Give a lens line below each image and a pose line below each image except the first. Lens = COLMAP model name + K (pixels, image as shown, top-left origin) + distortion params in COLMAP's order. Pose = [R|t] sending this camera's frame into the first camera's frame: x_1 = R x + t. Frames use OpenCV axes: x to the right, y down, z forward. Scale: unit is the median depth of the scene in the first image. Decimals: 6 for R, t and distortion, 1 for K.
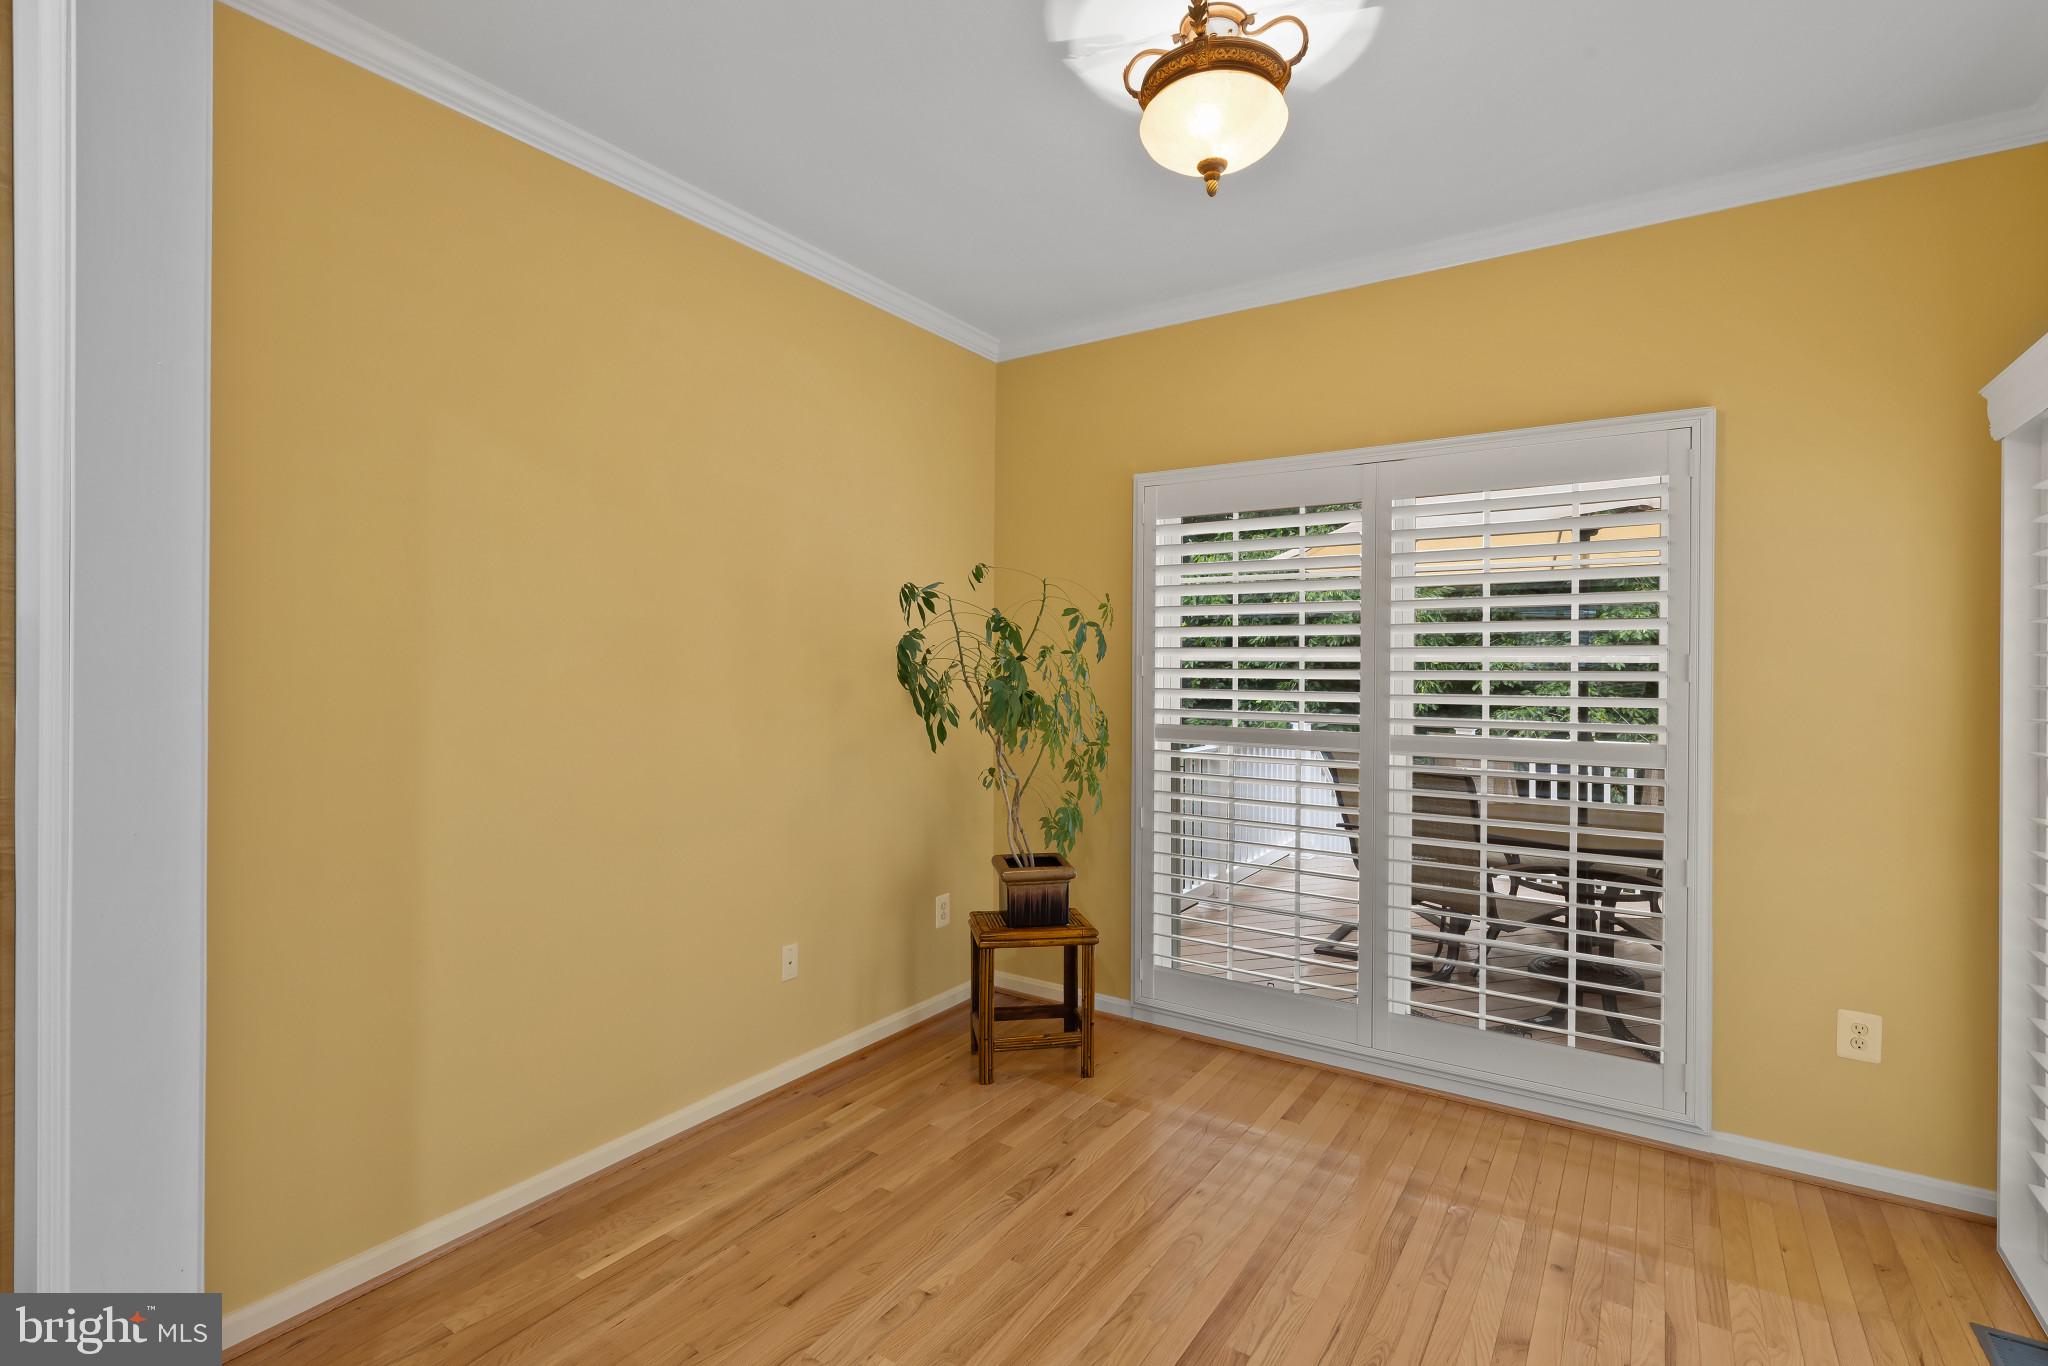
lens RADIAL K [[952.6, 0, 1021.6], [0, 952.6, 673.1], [0, 0, 1]] dist [0.008682, -0.003147]
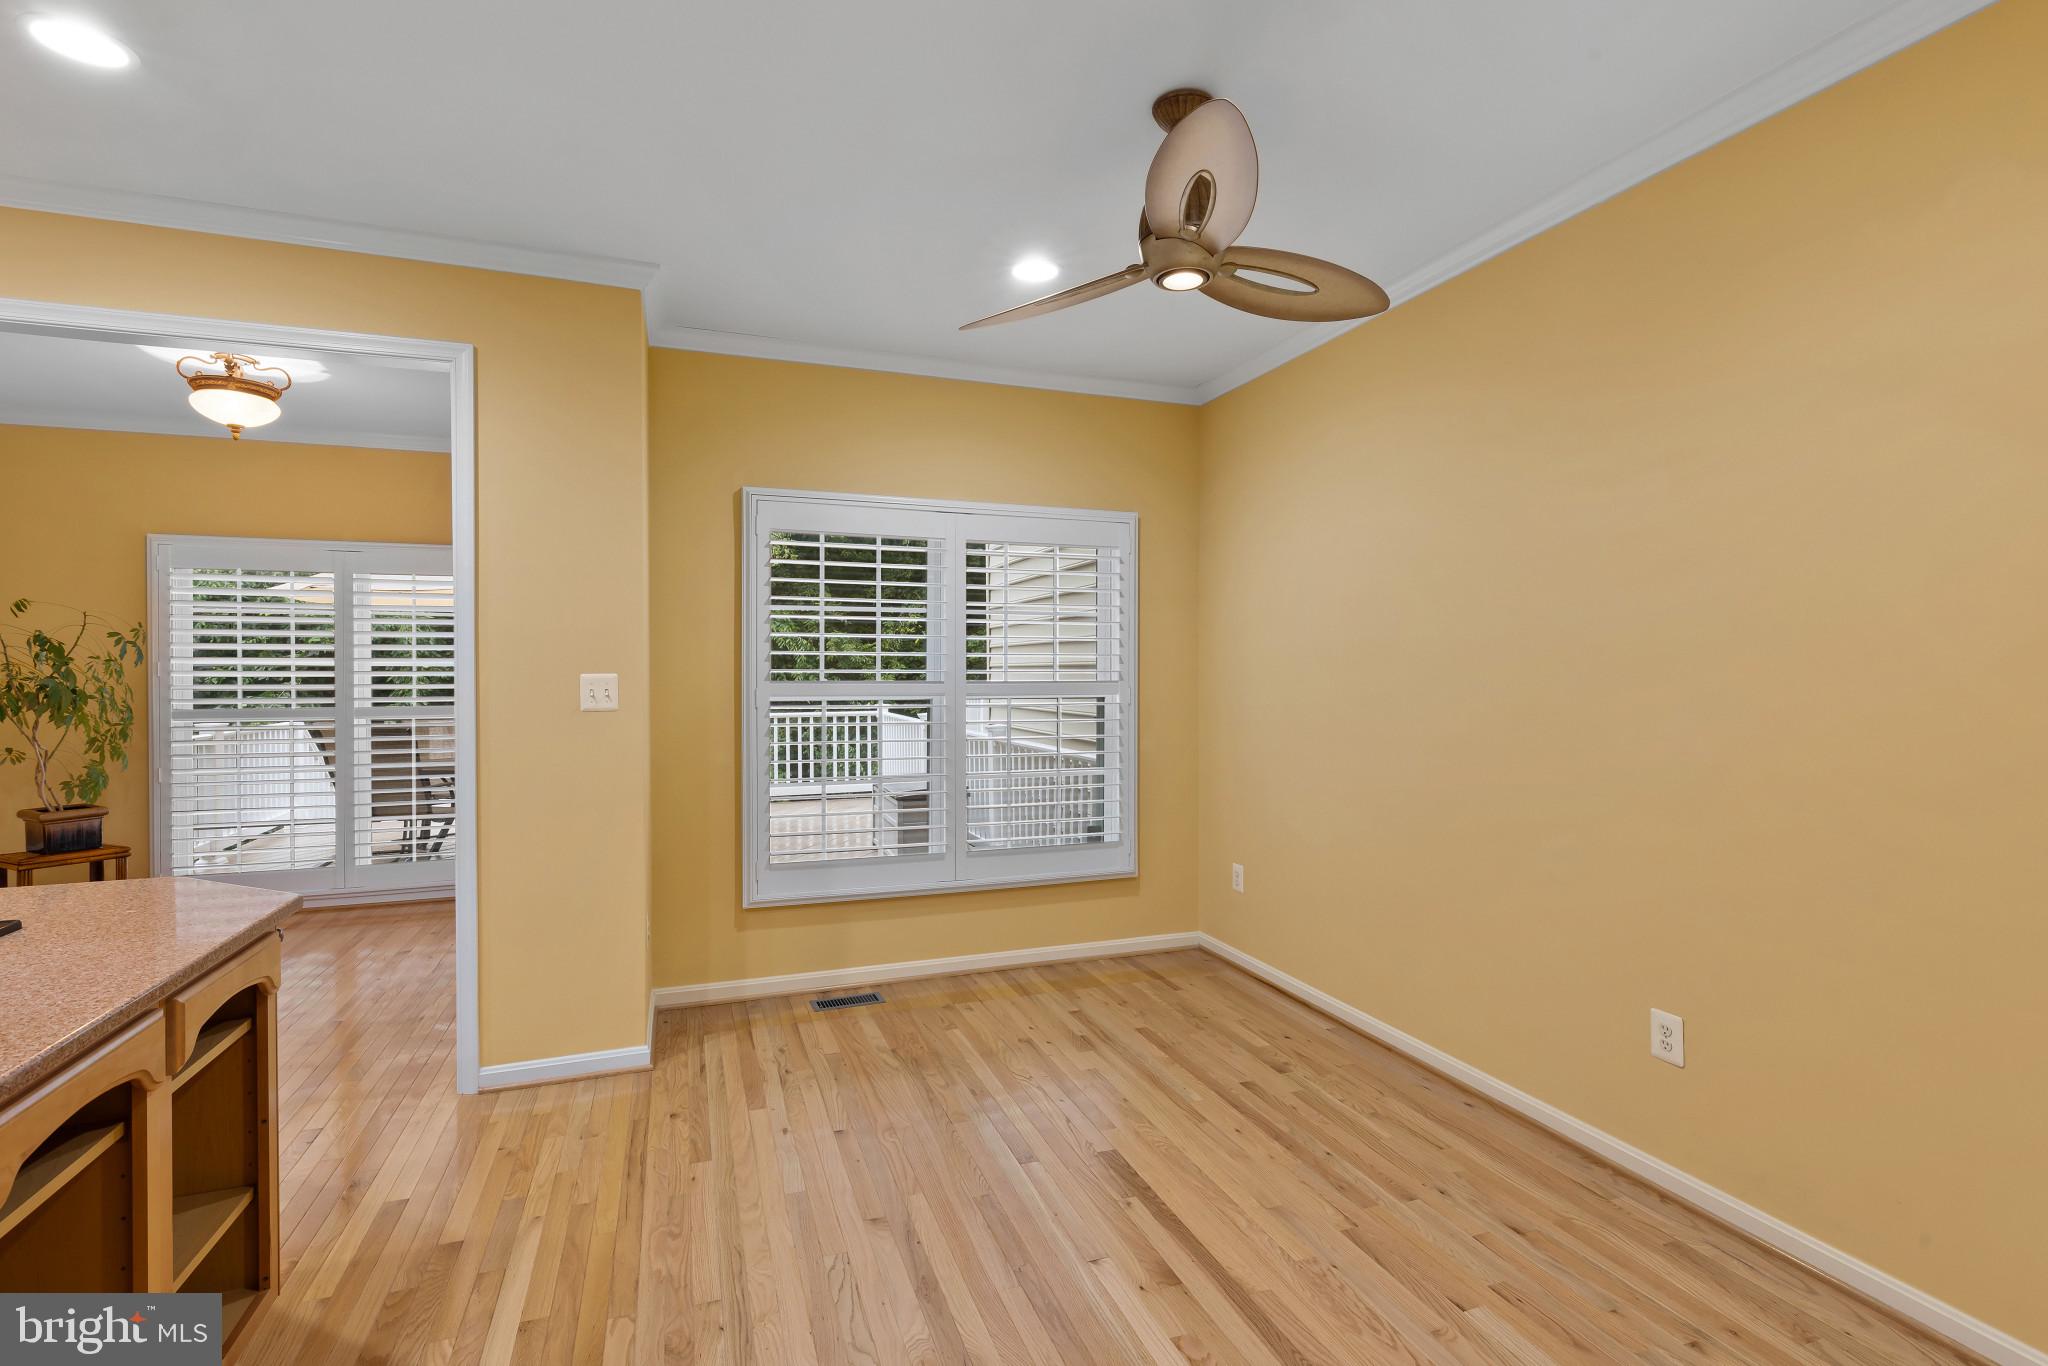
lens RADIAL K [[952.6, 0, 1024.2], [0, 952.6, 677.9], [0, 0, 1]] dist [0.008682, -0.003147]
pose [[0.590619, -0.013860, 0.806832, -0.302490], [0.013029, 0.999886, 0.007639, 0.012939], [-0.806846, 0.006001, 0.590732, -1.024843]]
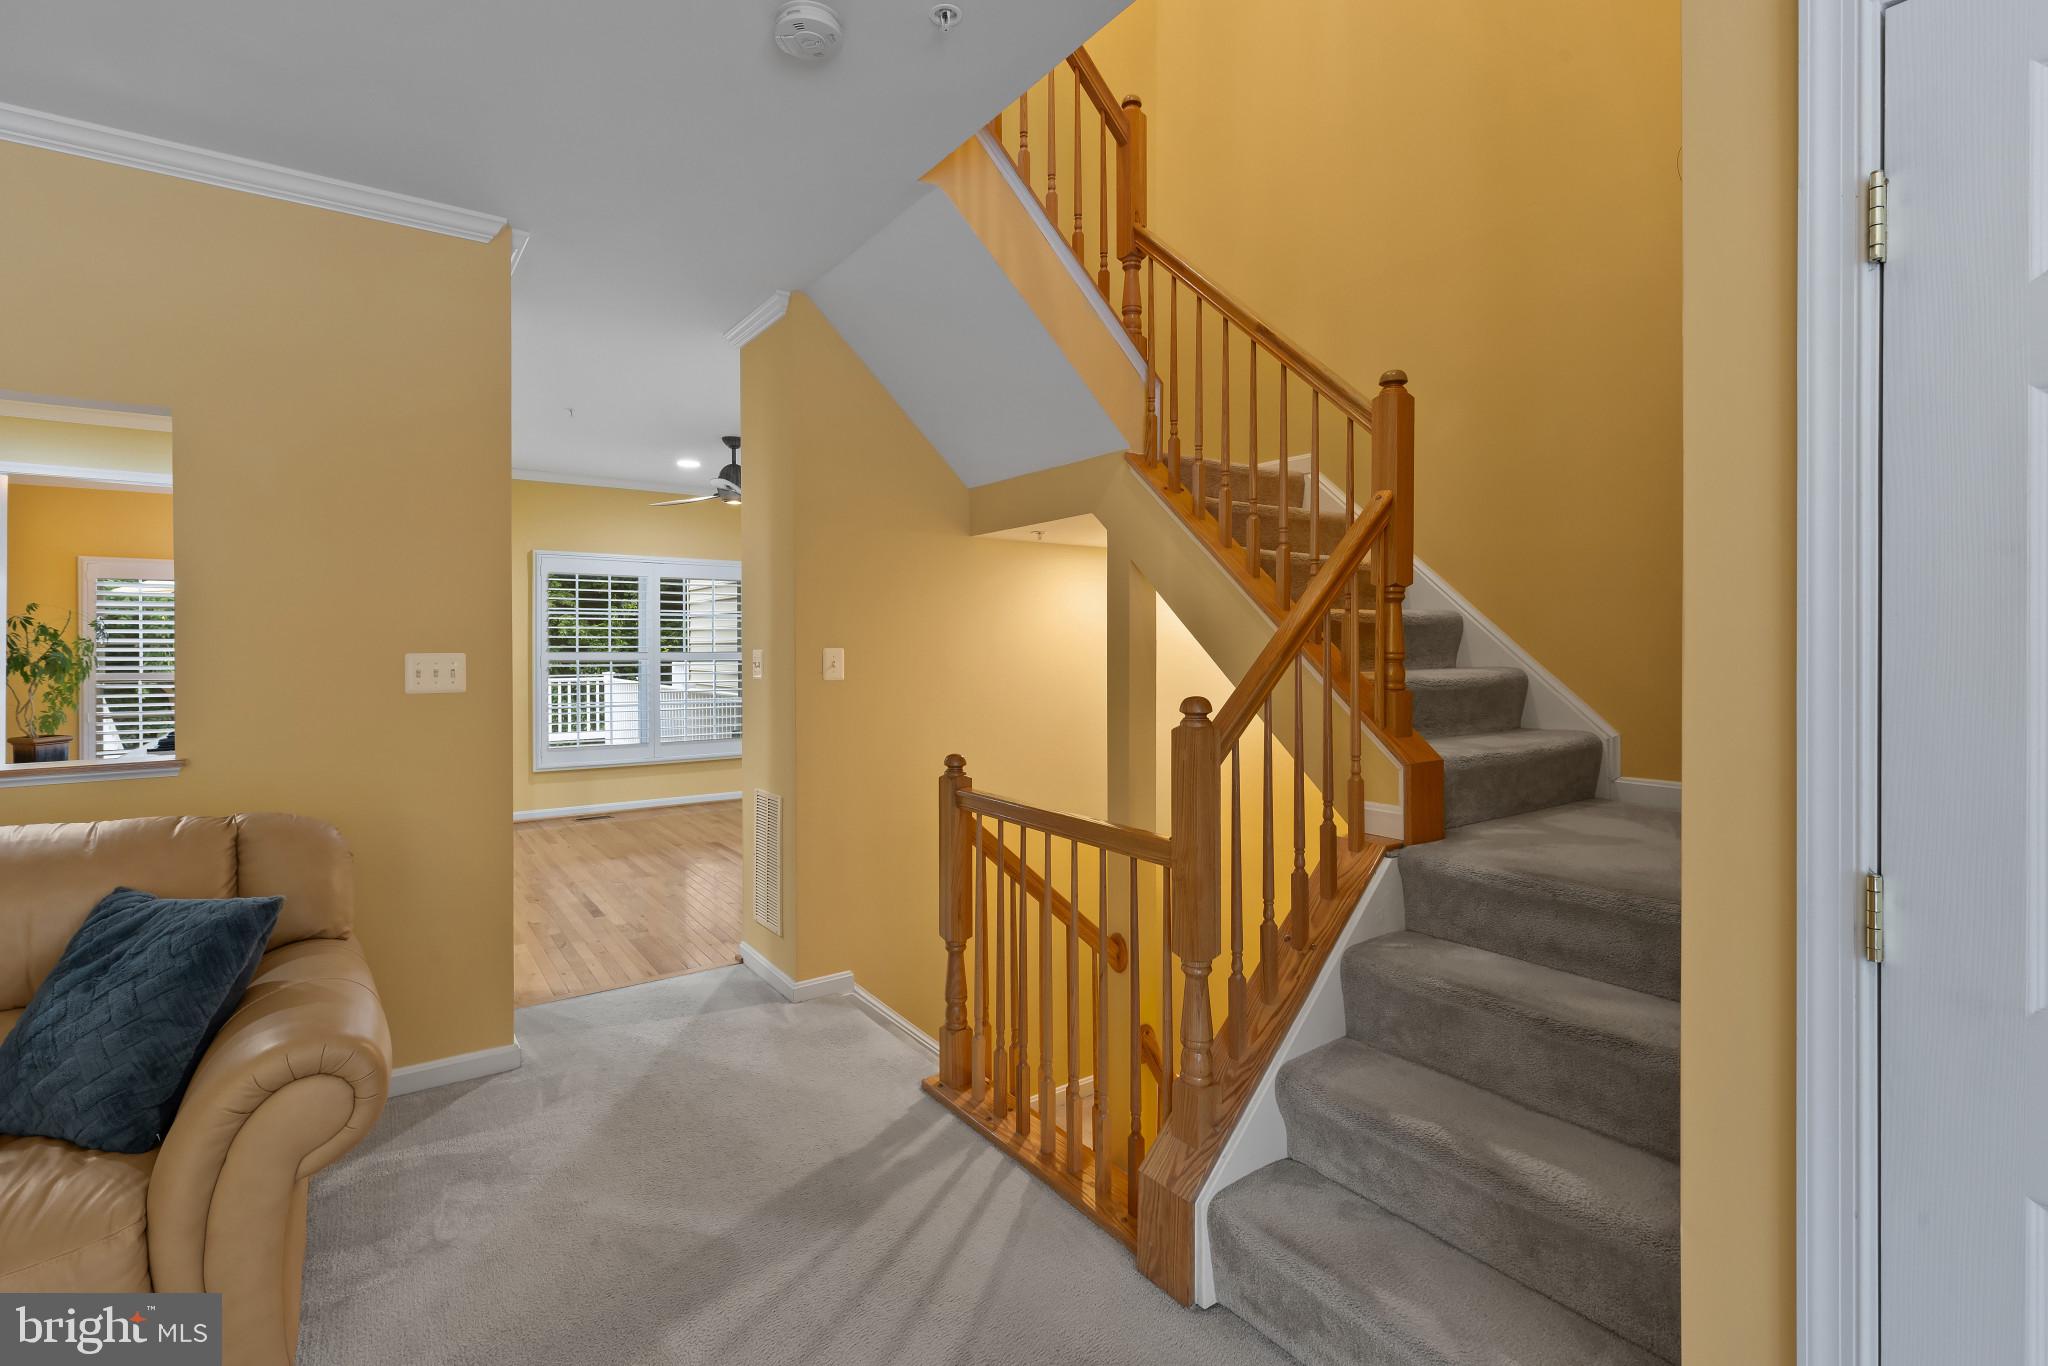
lens RADIAL K [[952.6, 0, 1040.0], [0, 952.6, 657.1], [0, 0, 1]] dist [0.008682, -0.003147]
pose [[0.352405, -0.019328, 0.935648, -1.296332], [0.014380, 0.999781, 0.015237, 0.016677], [-0.935737, 0.008085, 0.352606, -2.015519]]
